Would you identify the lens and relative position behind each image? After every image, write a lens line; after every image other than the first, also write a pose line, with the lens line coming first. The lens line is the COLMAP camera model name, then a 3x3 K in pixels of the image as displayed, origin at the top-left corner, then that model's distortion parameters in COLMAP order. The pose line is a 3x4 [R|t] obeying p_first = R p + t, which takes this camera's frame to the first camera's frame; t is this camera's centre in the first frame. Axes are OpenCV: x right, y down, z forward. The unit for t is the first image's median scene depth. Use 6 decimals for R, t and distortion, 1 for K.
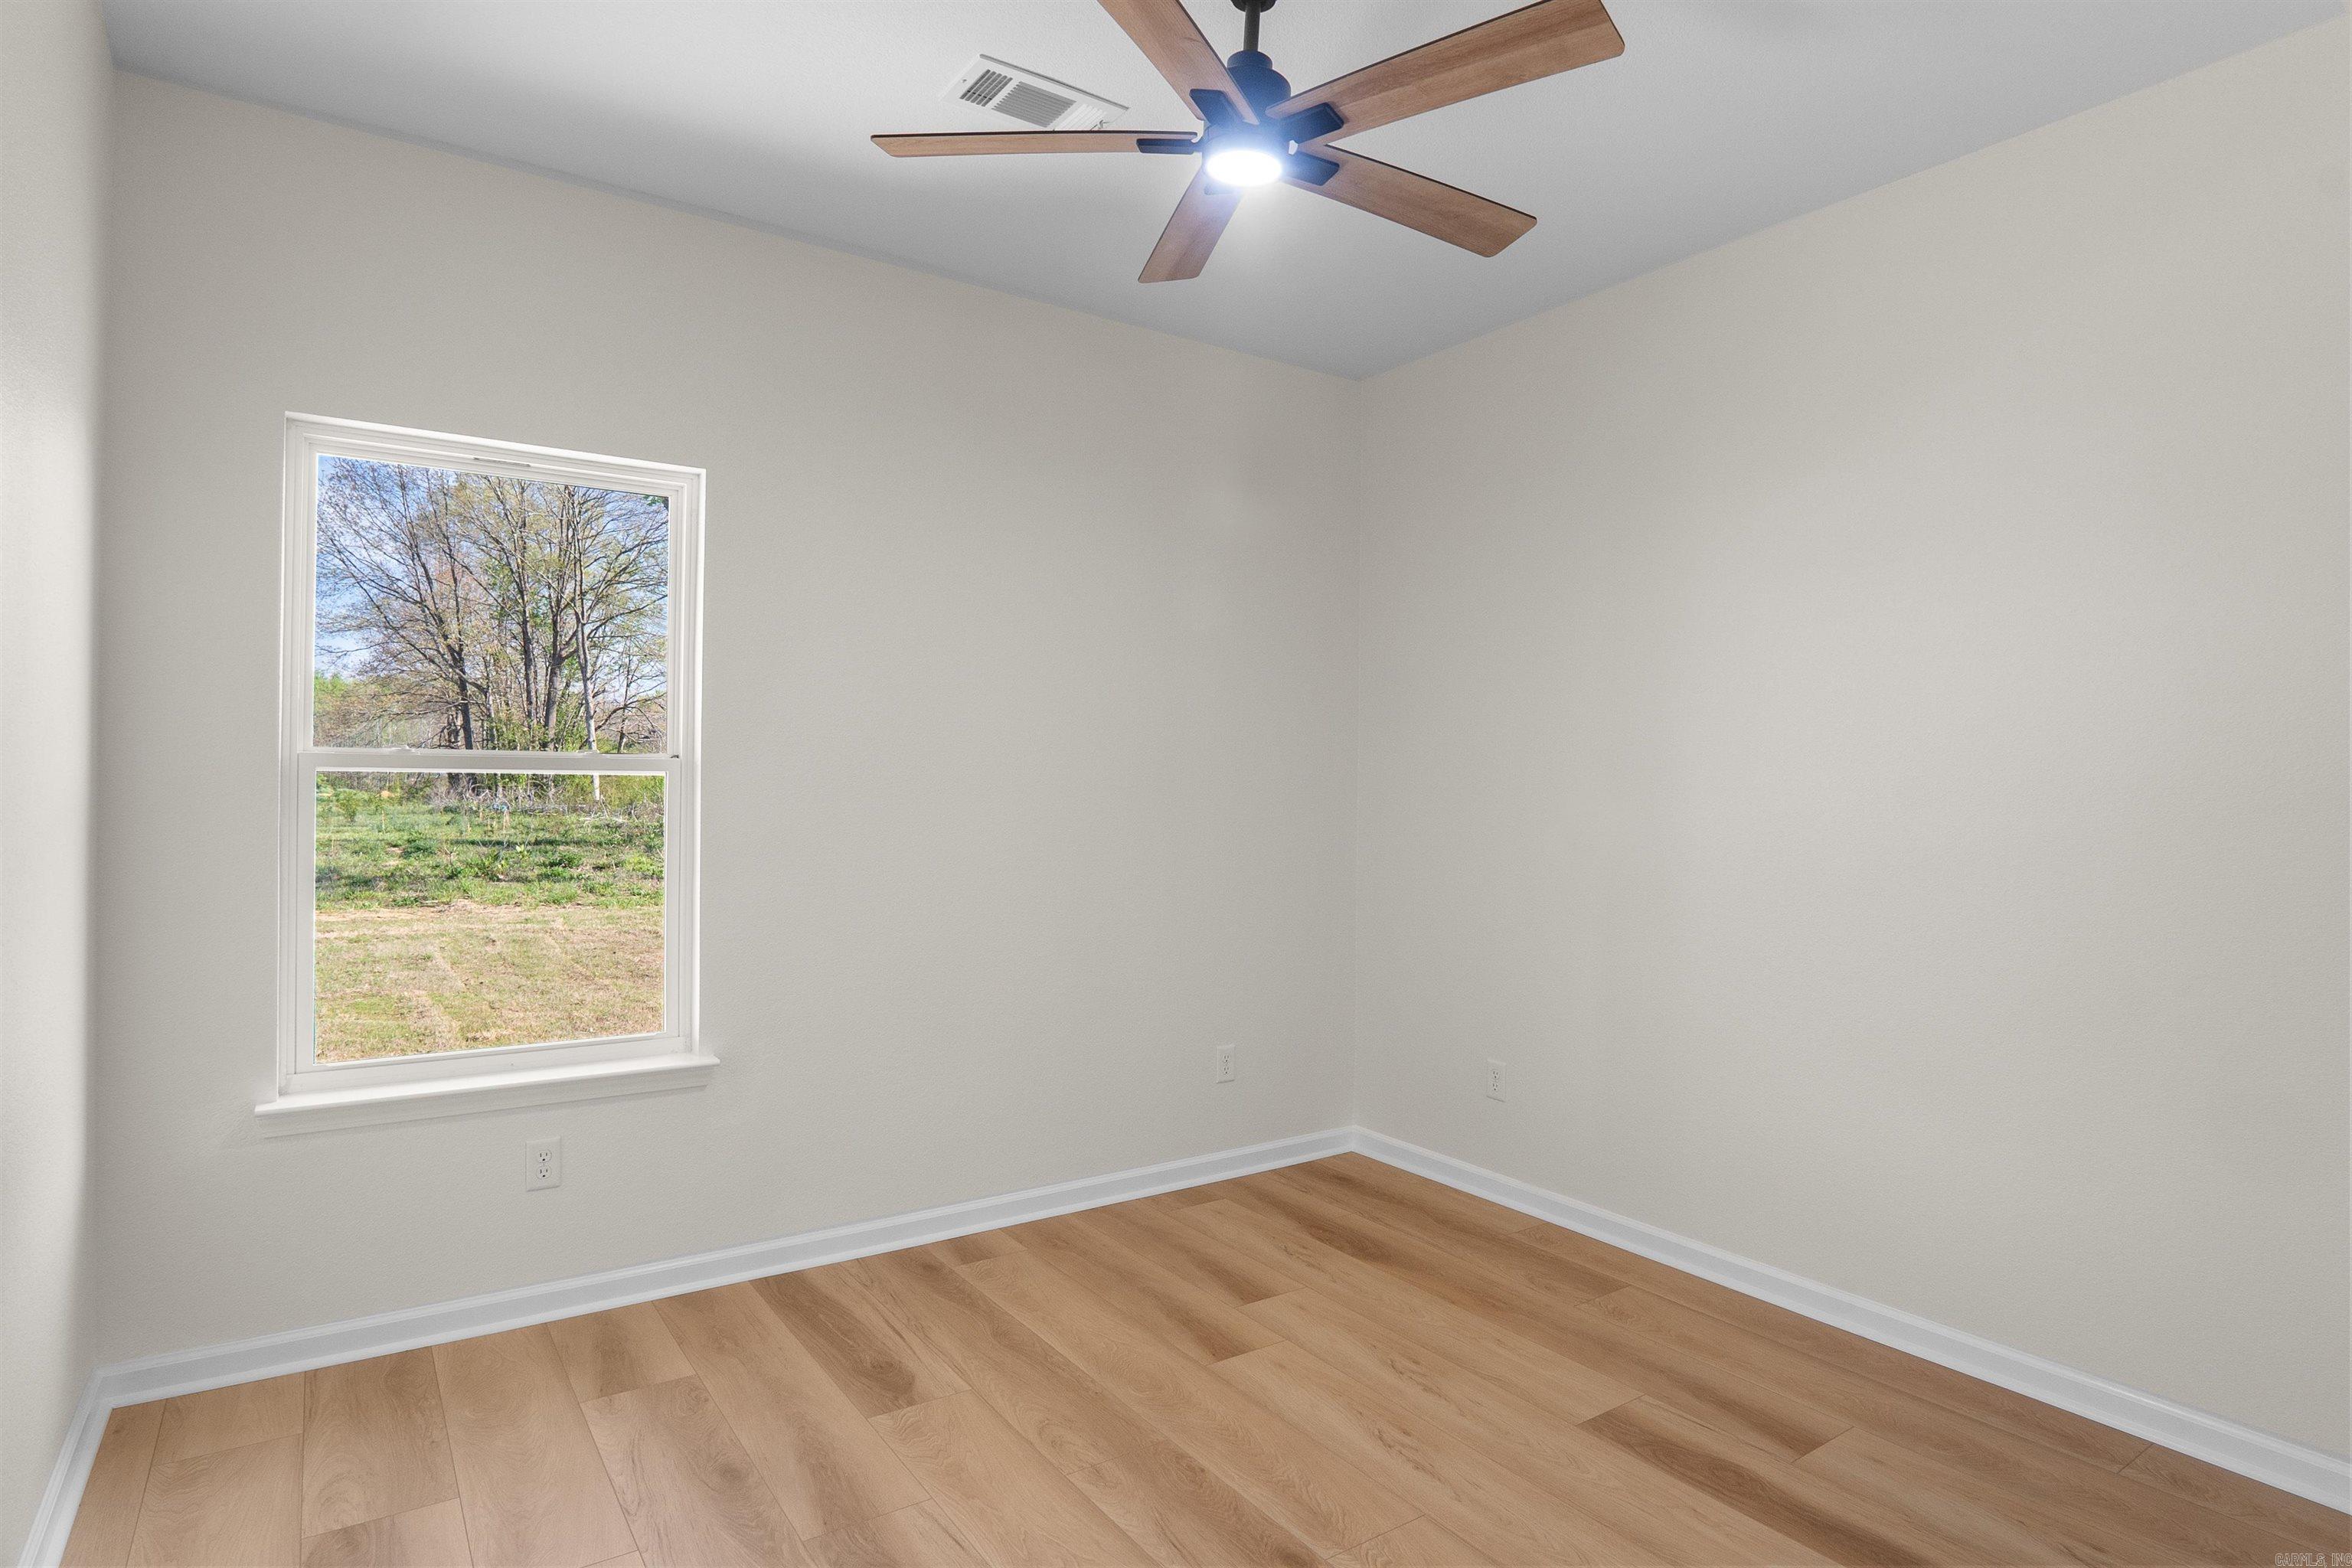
lens RADIAL K [[1263.5, 0, 1188.6], [0, 1263.5, 782.1], [0, 0, 1]] dist [-0.034778, 0.010052]
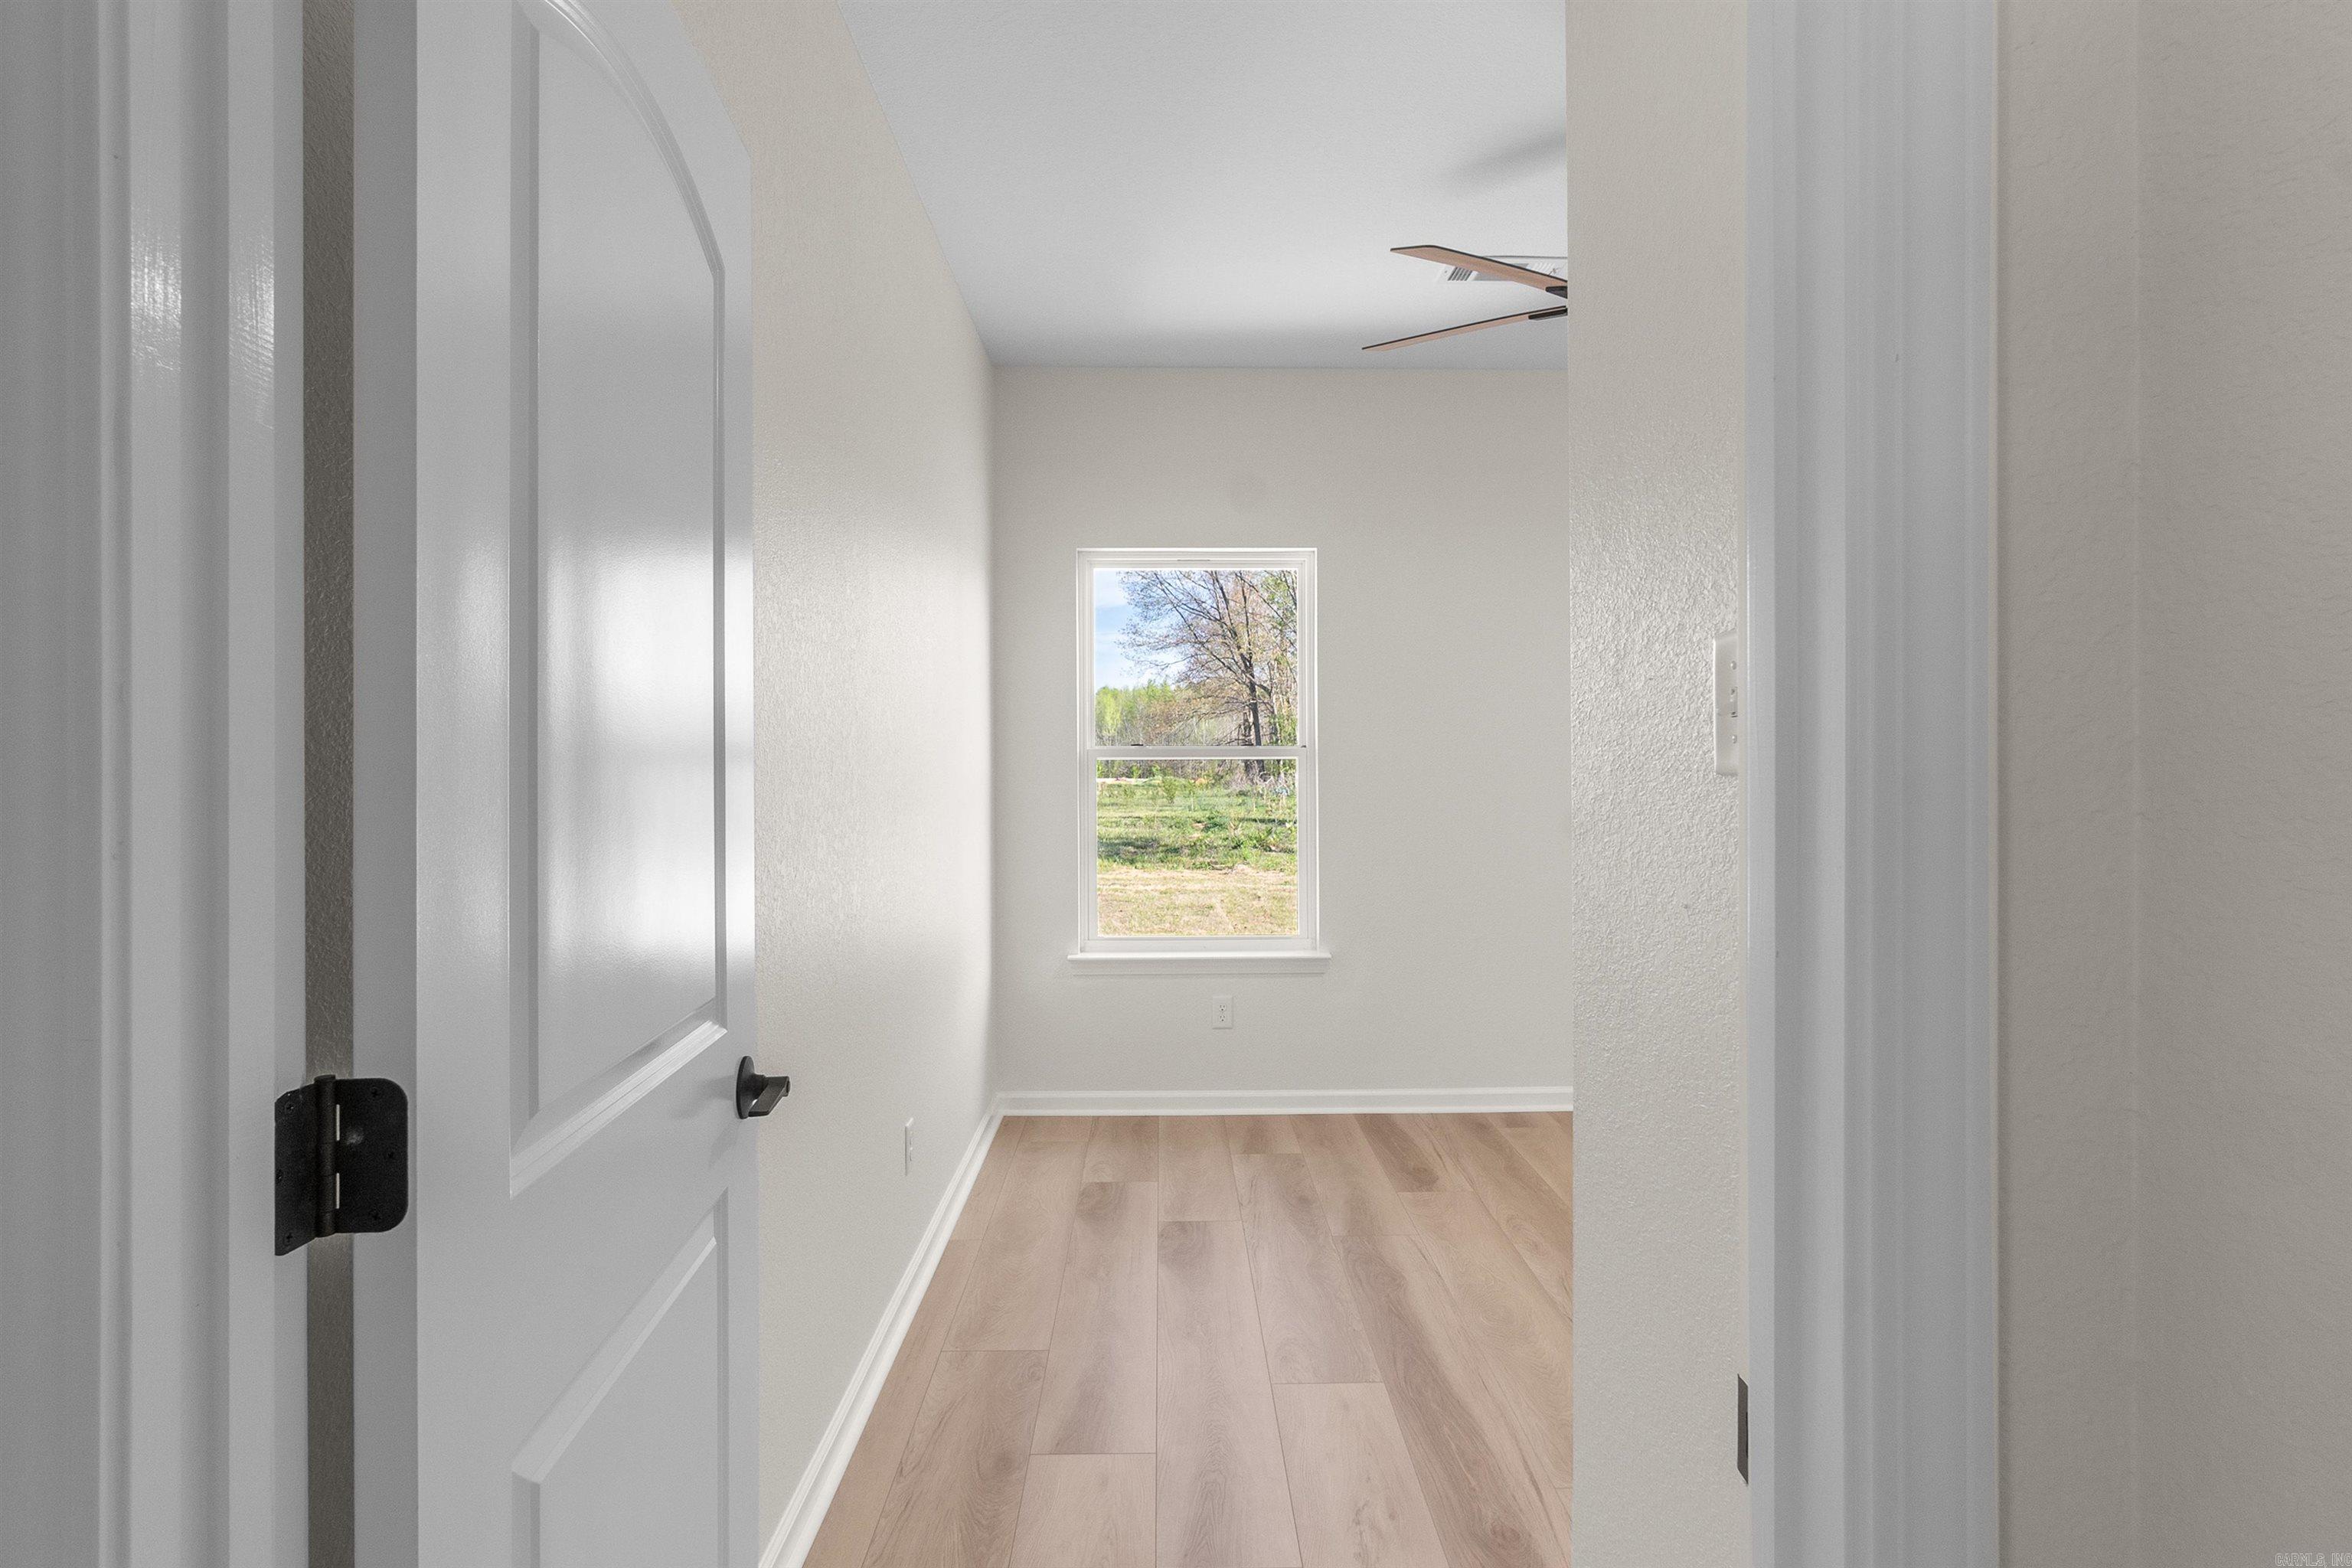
lens RADIAL K [[1263.5, 0, 1168.2], [0, 1263.5, 772.6], [0, 0, 1]] dist [-0.034778, 0.010052]
pose [[0.825047, -0.009415, -0.564985, 0.089131], [0.011967, 0.999928, 0.000813, 0.002220], [0.564937, -0.007432, 0.825101, -0.091750]]
